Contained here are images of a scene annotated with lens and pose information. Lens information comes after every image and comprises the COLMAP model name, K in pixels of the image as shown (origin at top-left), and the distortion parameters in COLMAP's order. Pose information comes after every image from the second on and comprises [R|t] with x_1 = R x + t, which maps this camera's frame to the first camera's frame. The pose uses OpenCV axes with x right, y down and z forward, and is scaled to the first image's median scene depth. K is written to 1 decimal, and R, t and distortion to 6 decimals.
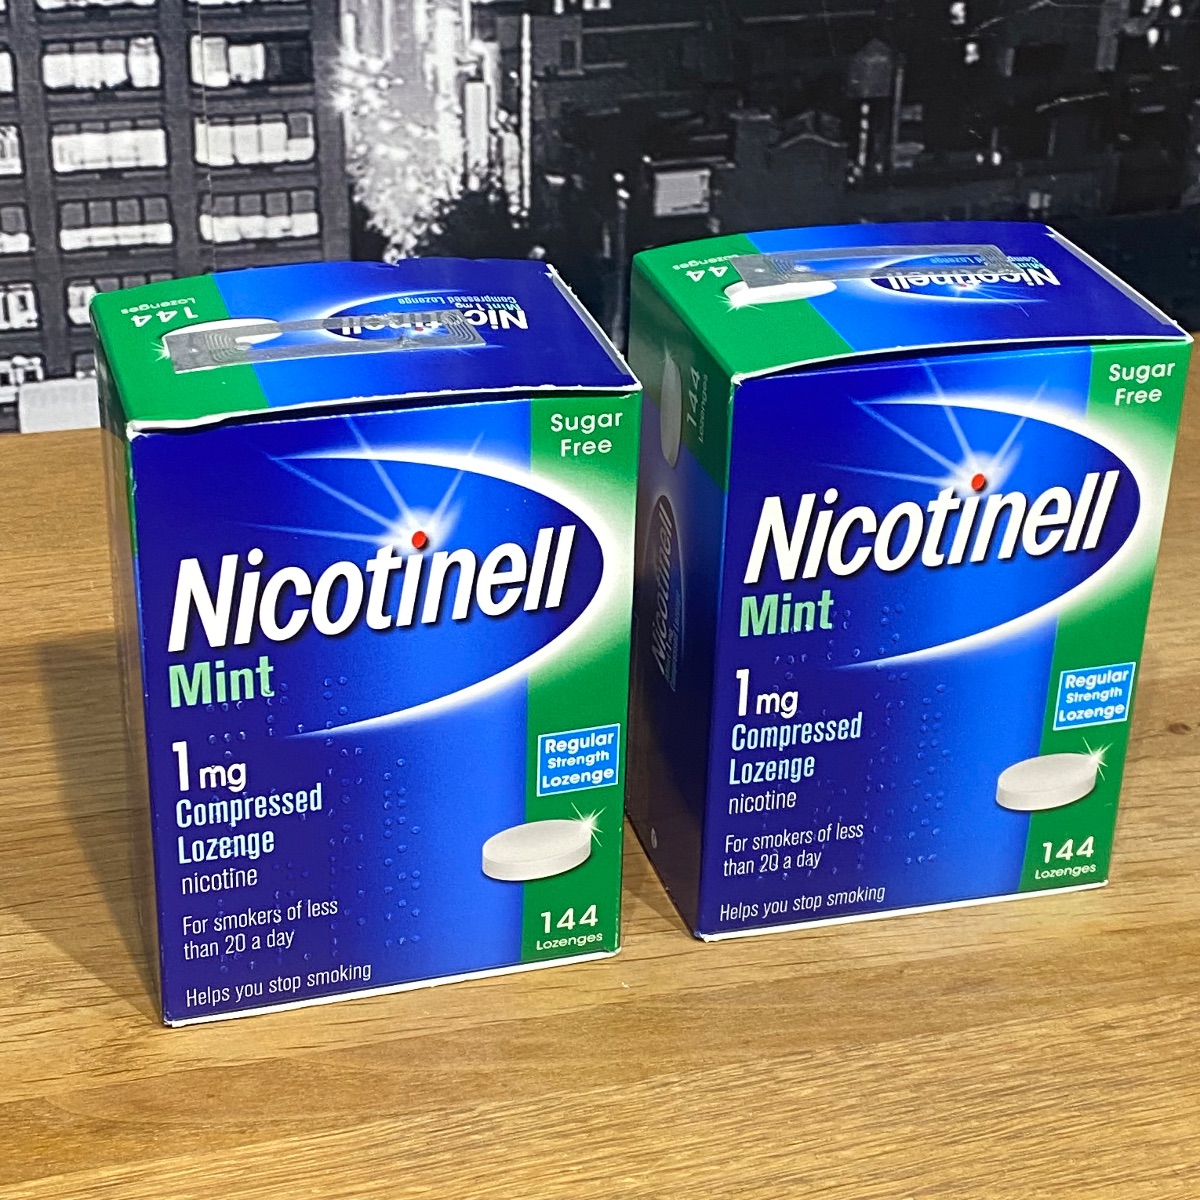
lens RADIAL K [[2398.5, 0, 571.7], [0, 2398.5, 578.0], [0, 0, 1]] dist [0.207141, -0.778745]
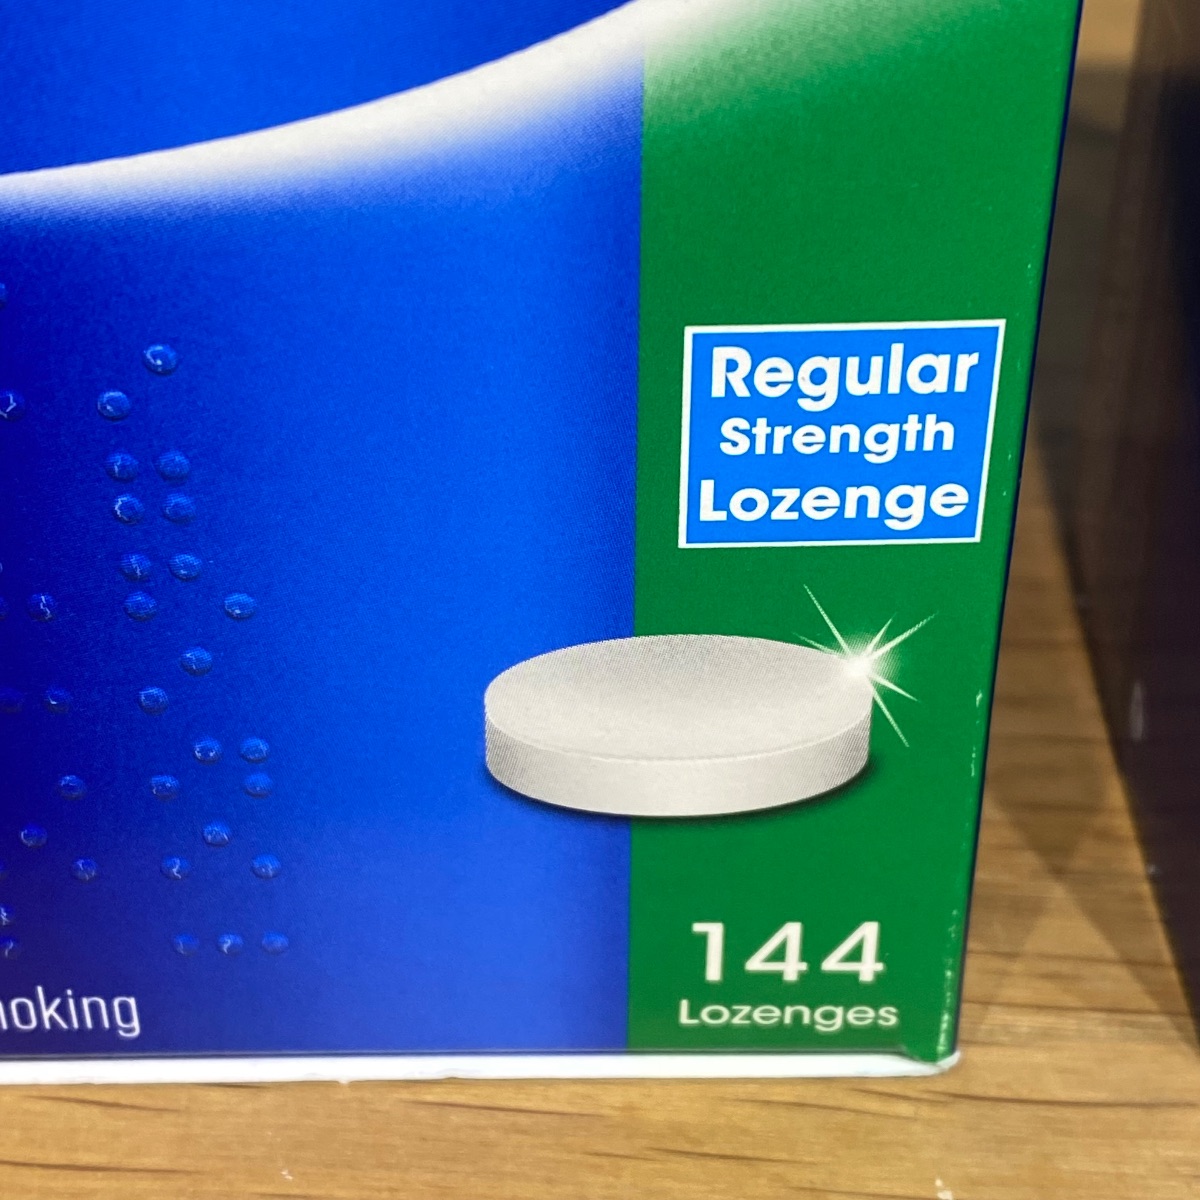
lens RADIAL K [[2495.5, 0, 579.9], [0, 2495.5, 620.5], [0, 0, 1]] dist [0.221077, -0.983043]
pose [[0.960775, 0.141573, -0.238470, 0.046598], [-0.106638, 0.982367, 0.153566, 0.056778], [0.256006, -0.122112, 0.958932, 0.731821]]
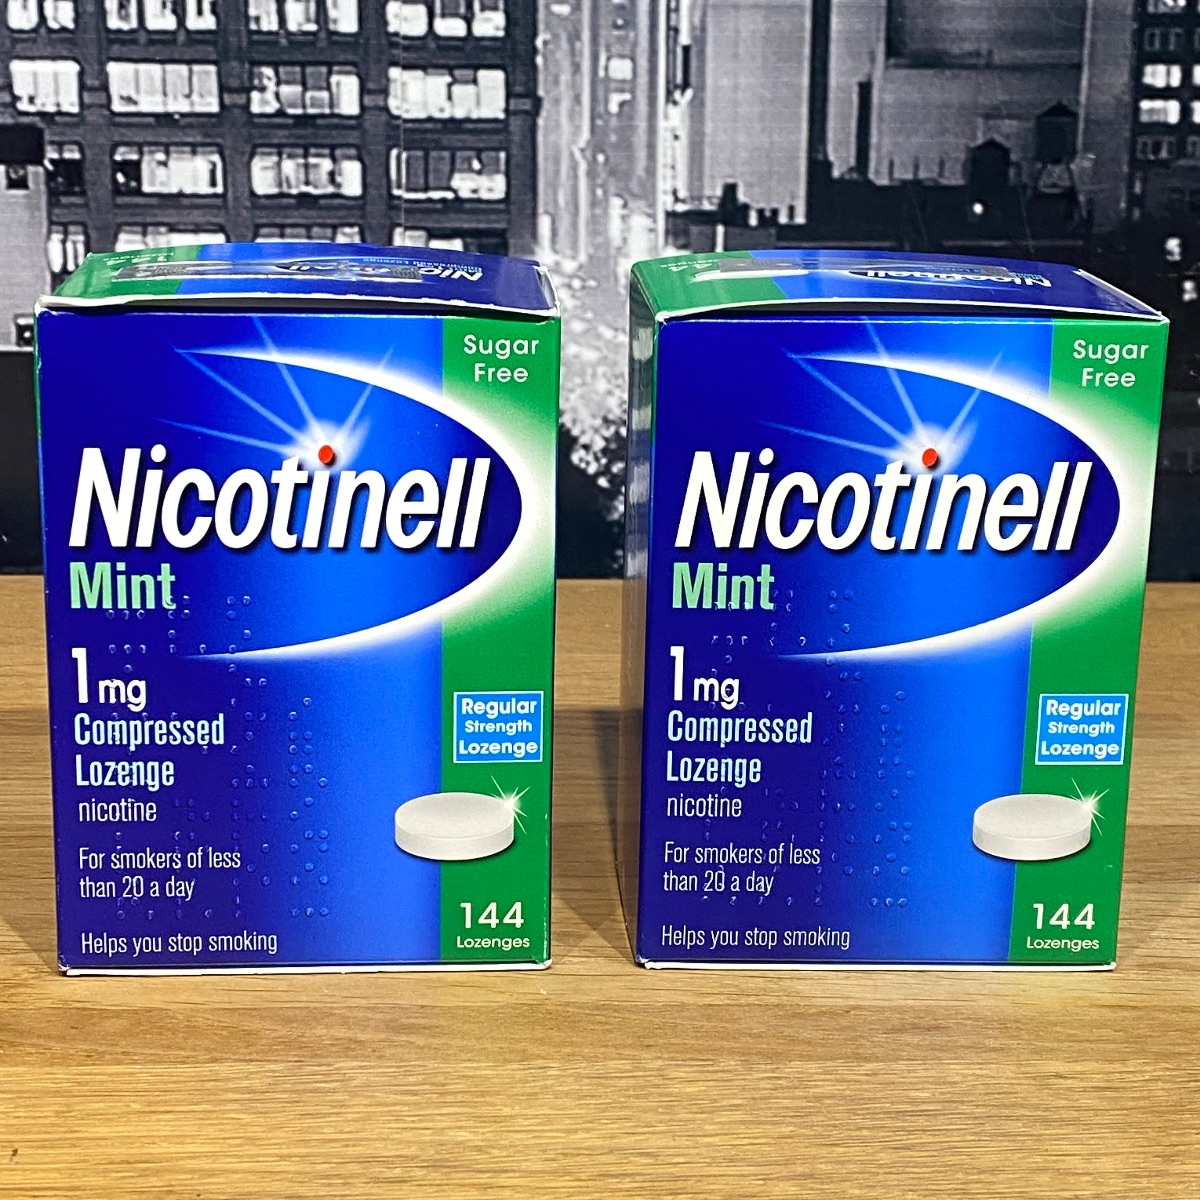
lens RADIAL K [[2398.5, 0, 571.7], [0, 2398.5, 578.0], [0, 0, 1]] dist [0.207141, -0.778745]
pose [[0.975143, 0.048909, -0.216110, 0.240819], [-0.096663, 0.971531, -0.216297, 0.227377], [0.199379, 0.231810, 0.952109, 0.080412]]
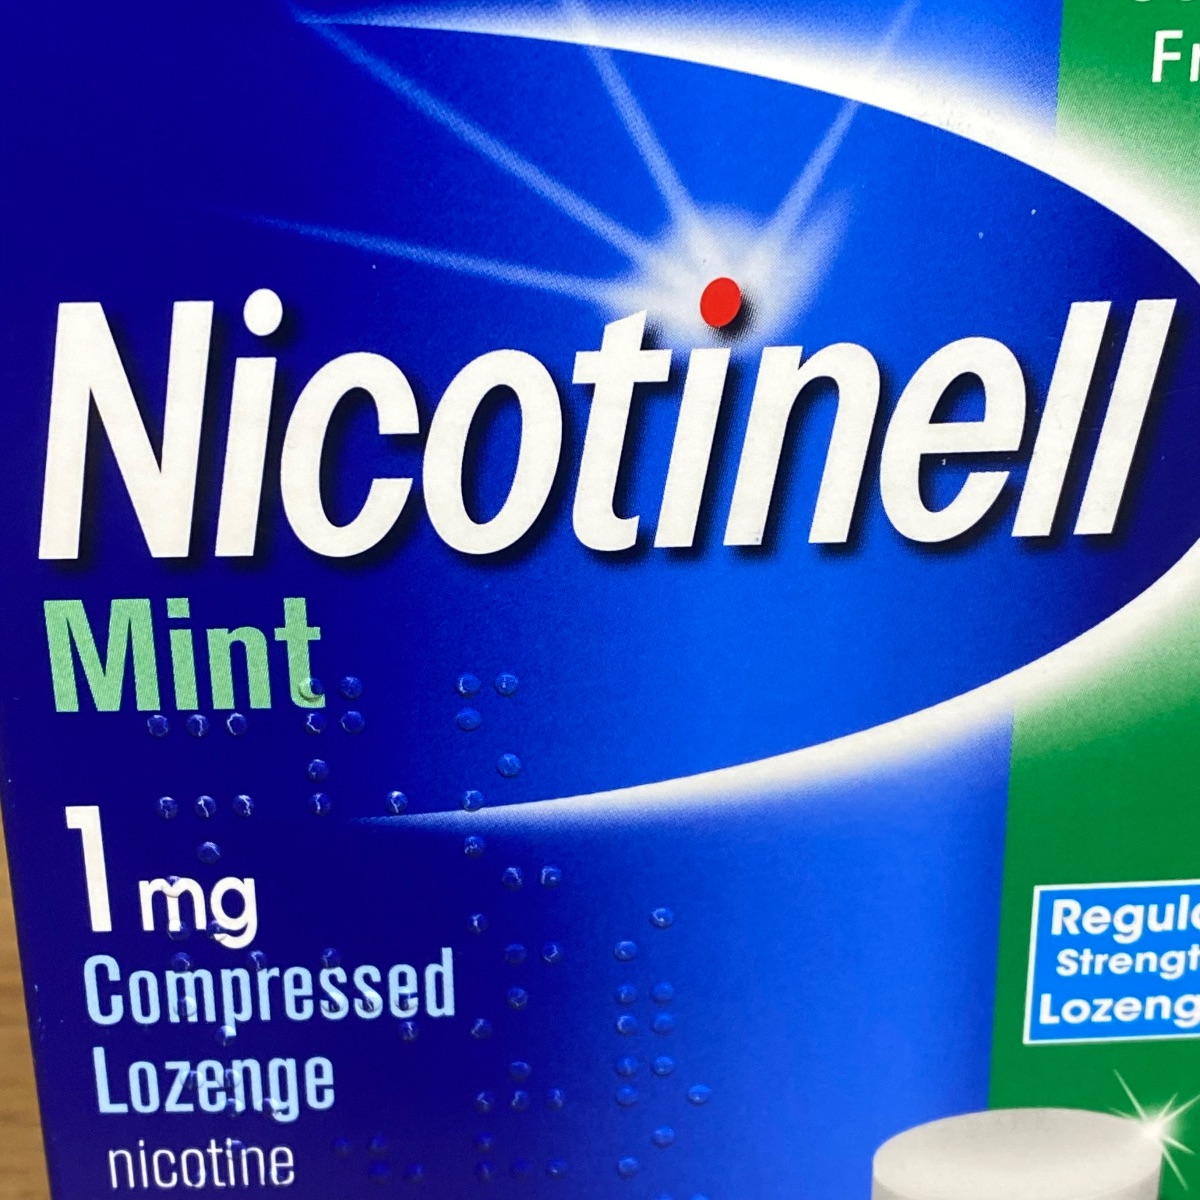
lens RADIAL K [[2495.5, 0, 579.9], [0, 2495.5, 620.5], [0, 0, 1]] dist [0.221077, -0.983043]
pose [[0.967703, 0.075291, -0.240588, 0.009032], [-0.083460, 0.996224, -0.023933, 0.039884], [0.237878, 0.043240, 0.970332, 0.603019]]
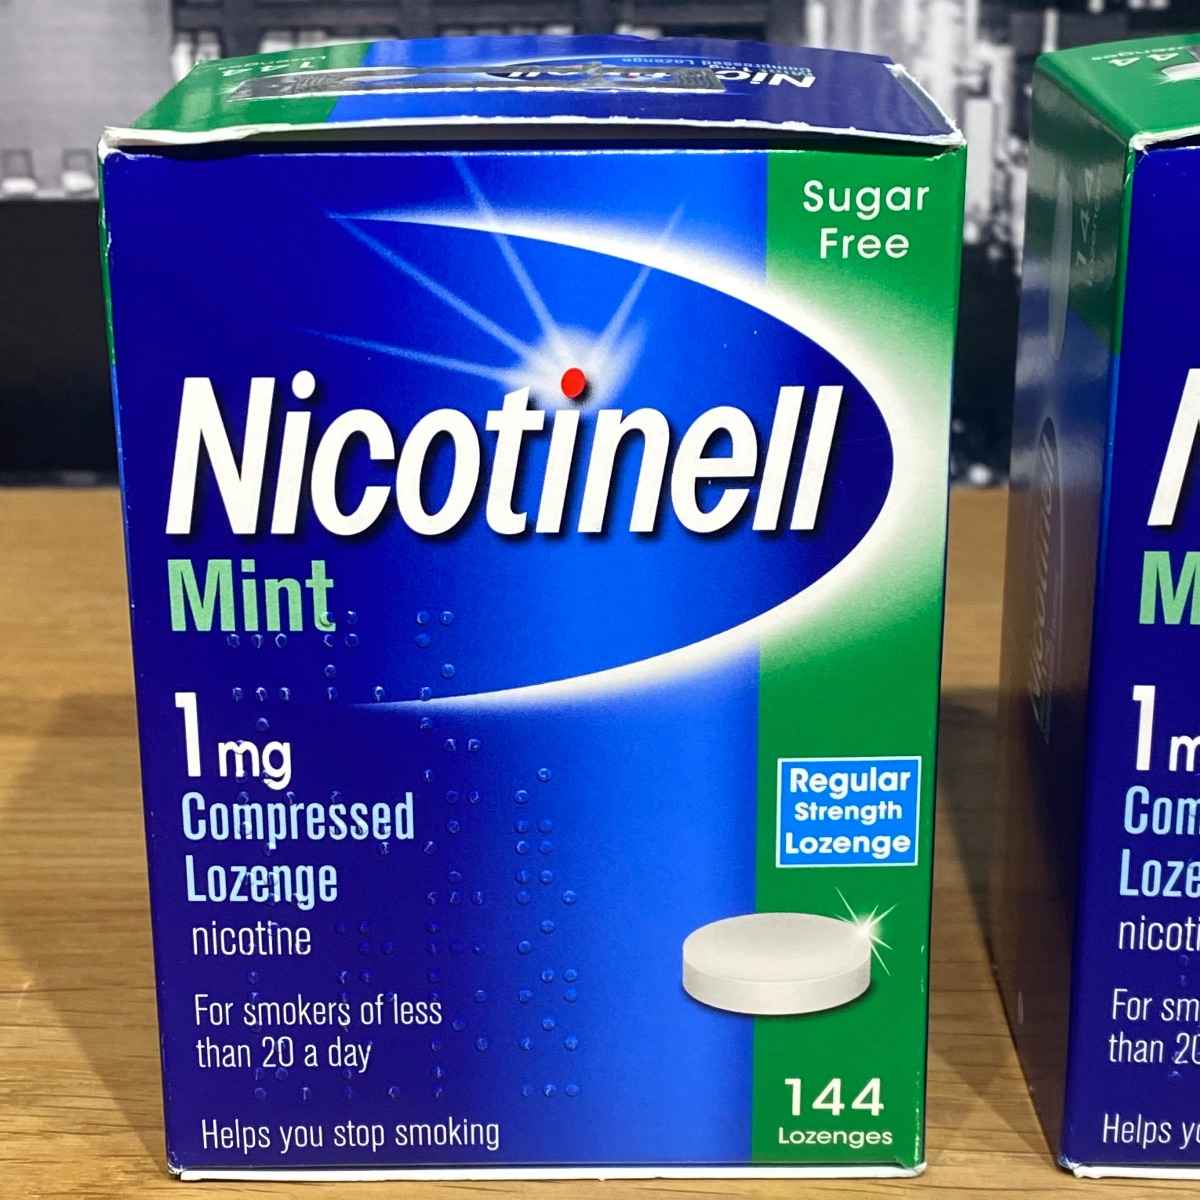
lens RADIAL K [[2415.9, 0, 569.6], [0, 2415.9, 576.4], [0, 0, 1]] dist [0.196408, -0.675163]
pose [[0.957487, 0.060735, -0.282012, 0.105482], [-0.103531, 0.984807, -0.139417, 0.111750], [0.269260, 0.162687, 0.949227, 0.406237]]
